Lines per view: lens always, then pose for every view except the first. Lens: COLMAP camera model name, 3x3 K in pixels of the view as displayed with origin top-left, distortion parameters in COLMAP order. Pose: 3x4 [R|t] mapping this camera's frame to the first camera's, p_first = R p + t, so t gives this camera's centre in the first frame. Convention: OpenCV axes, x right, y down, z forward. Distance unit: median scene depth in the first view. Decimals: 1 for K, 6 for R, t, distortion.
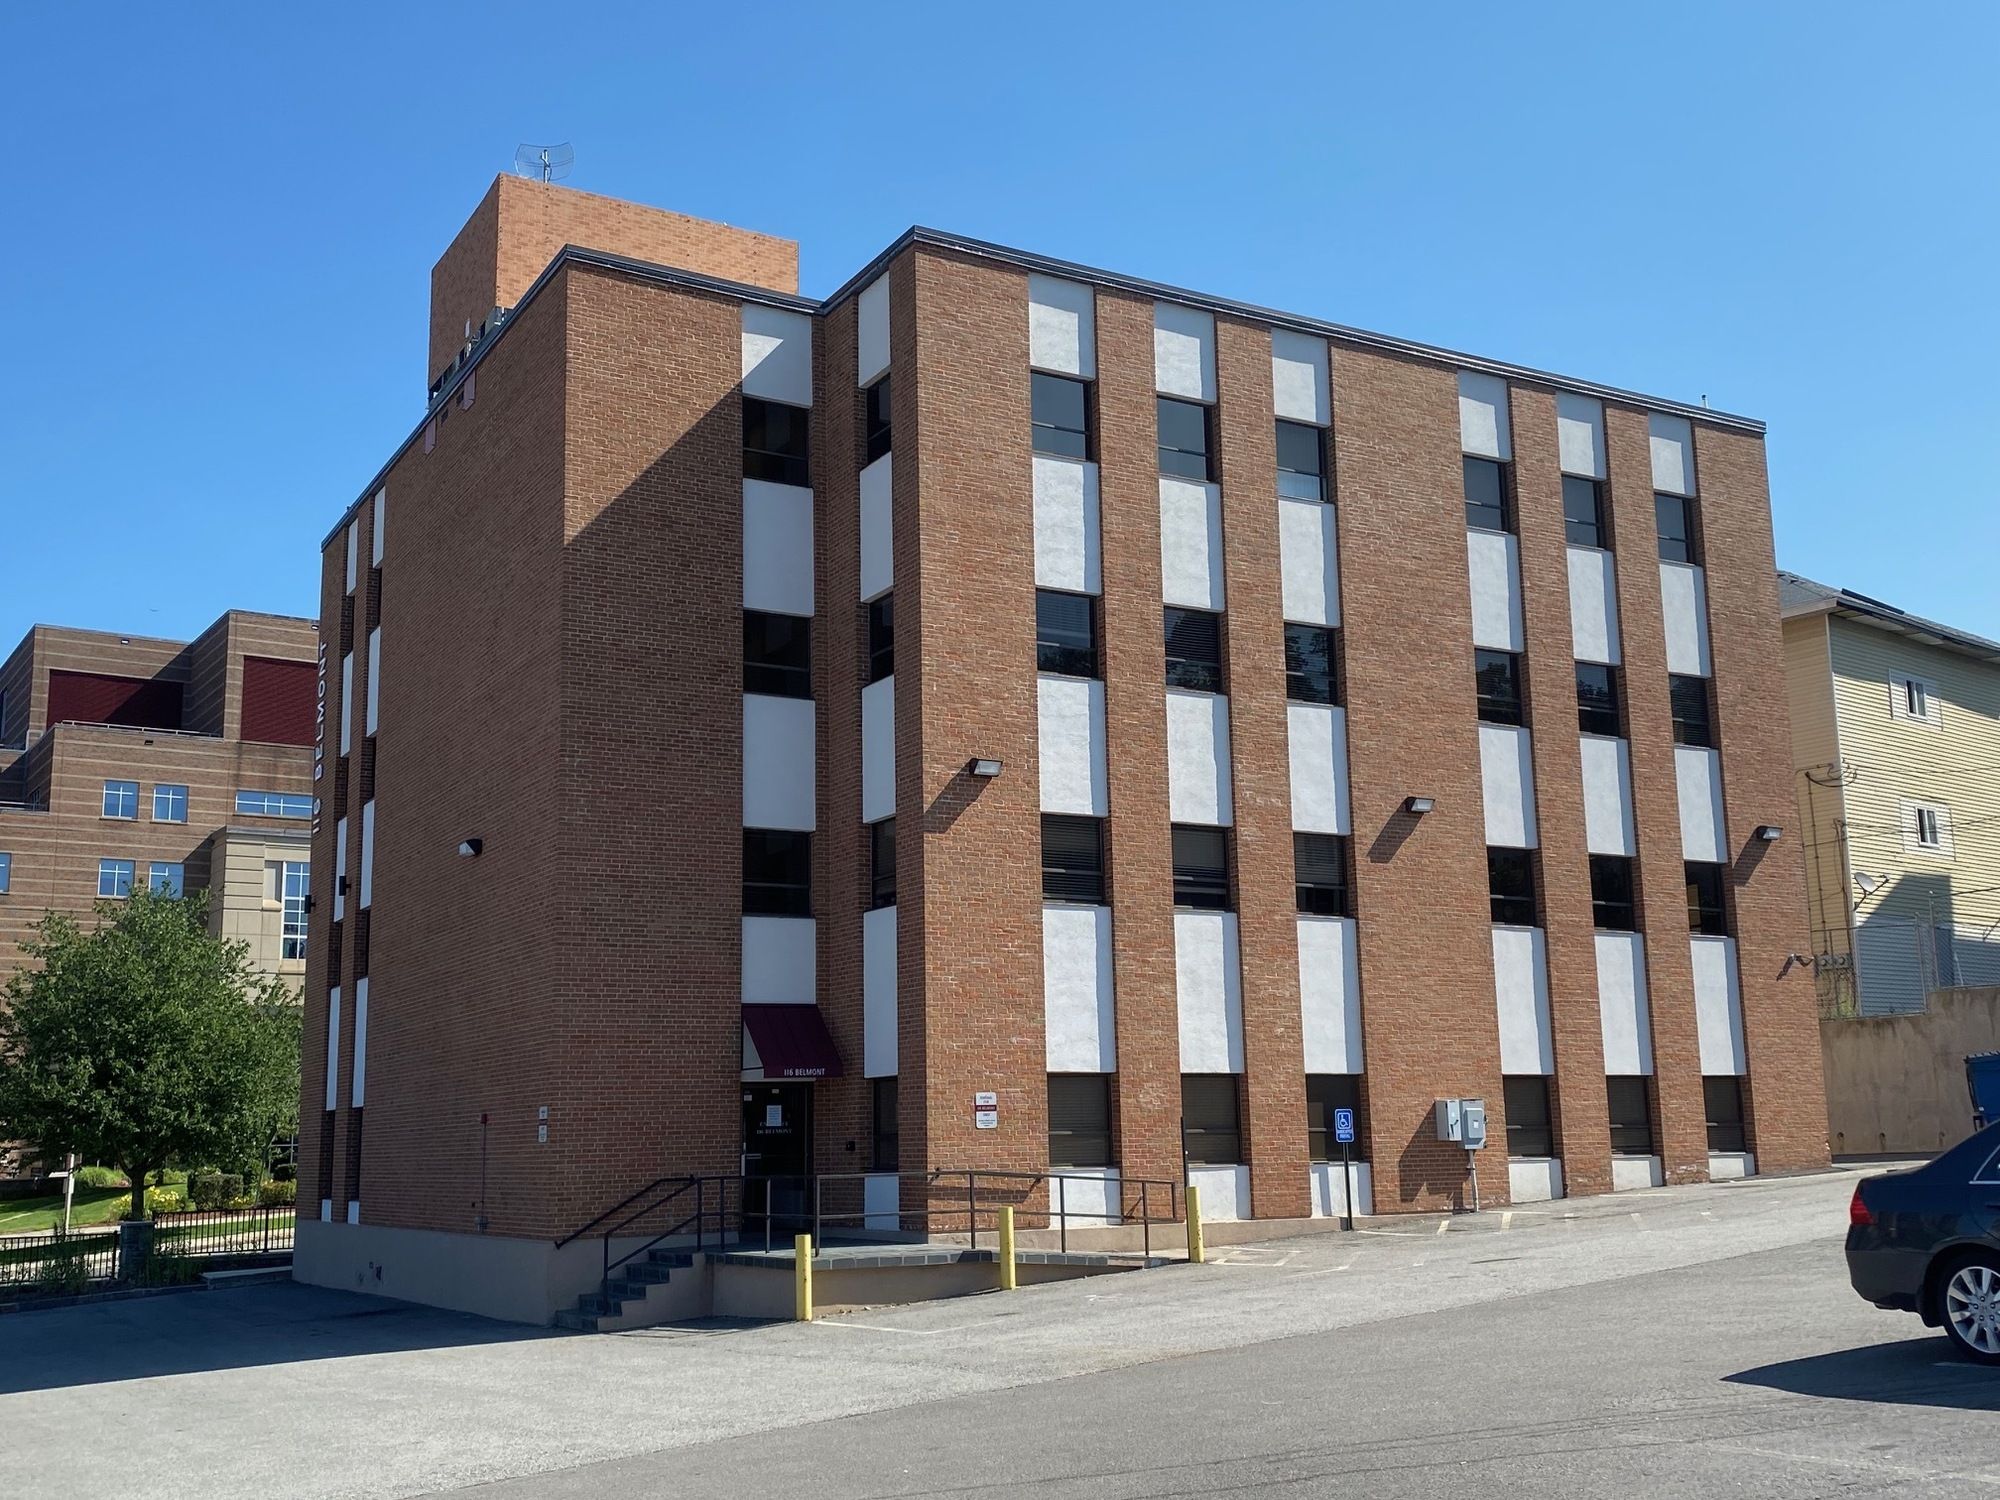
lens RADIAL K [[2056.4, 0, 1000.0], [0, 2056.4, 750.0], [0, 0, 1]] dist [0.048495, 0.006833]
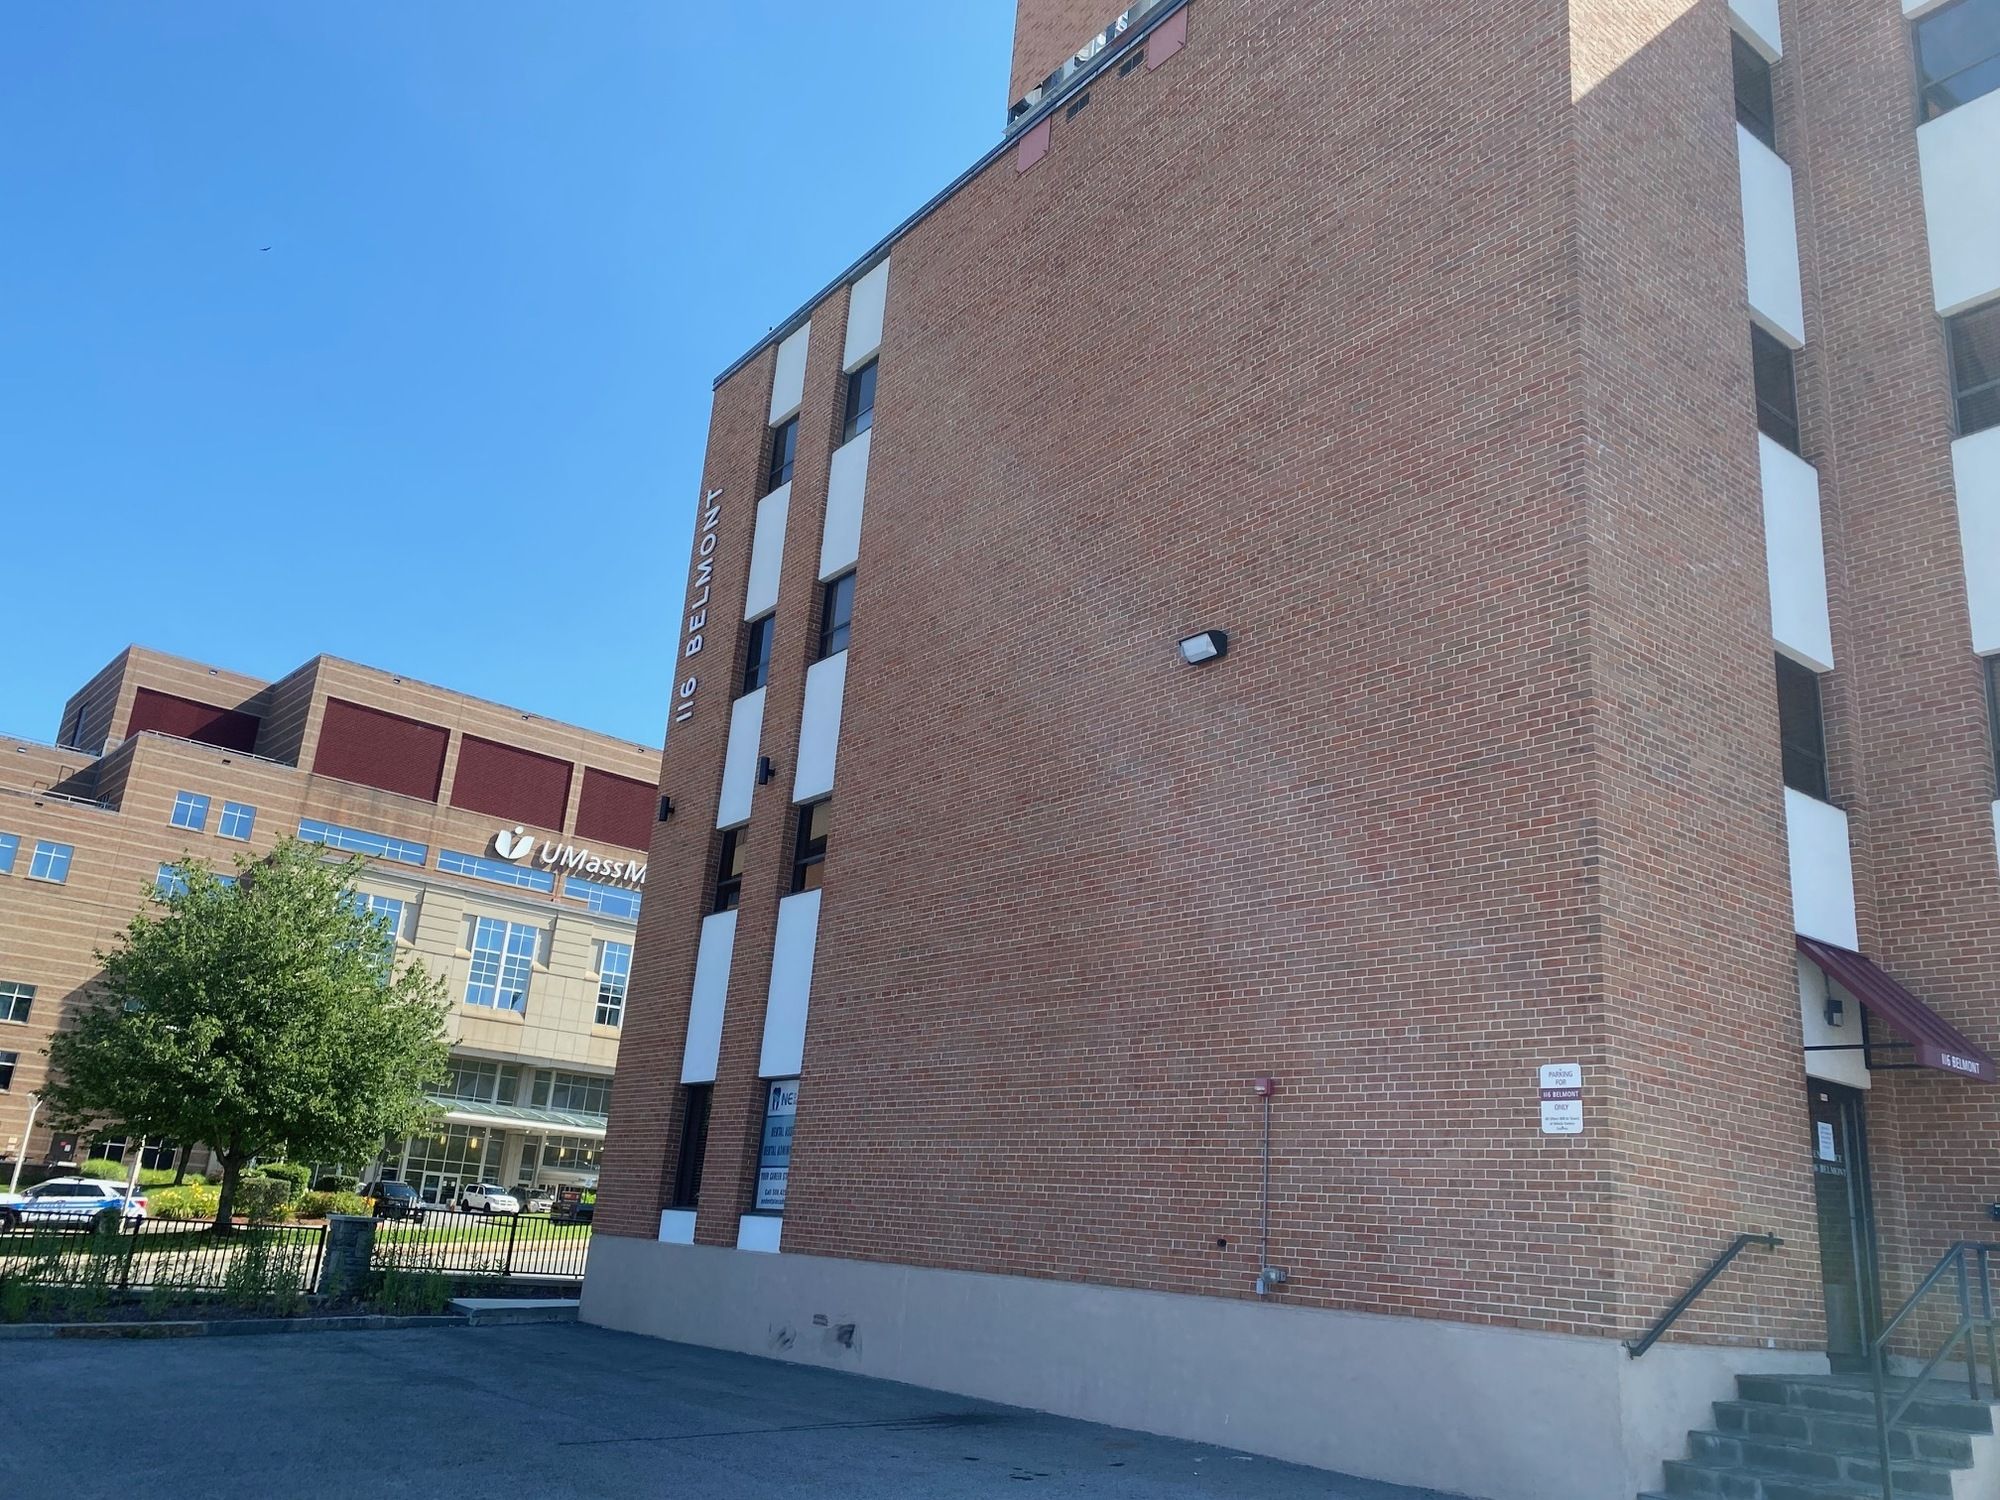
lens RADIAL K [[1551.7, 0, 1000.0], [0, 1551.7, 750.0], [0, 0, 1]] dist [0.032310, -0.001040]
pose [[0.985910, 0.130641, 0.104473, -0.160026], [-0.117901, 0.985746, -0.120015, 0.062235], [-0.118662, 0.106007, 0.987260, 0.245943]]
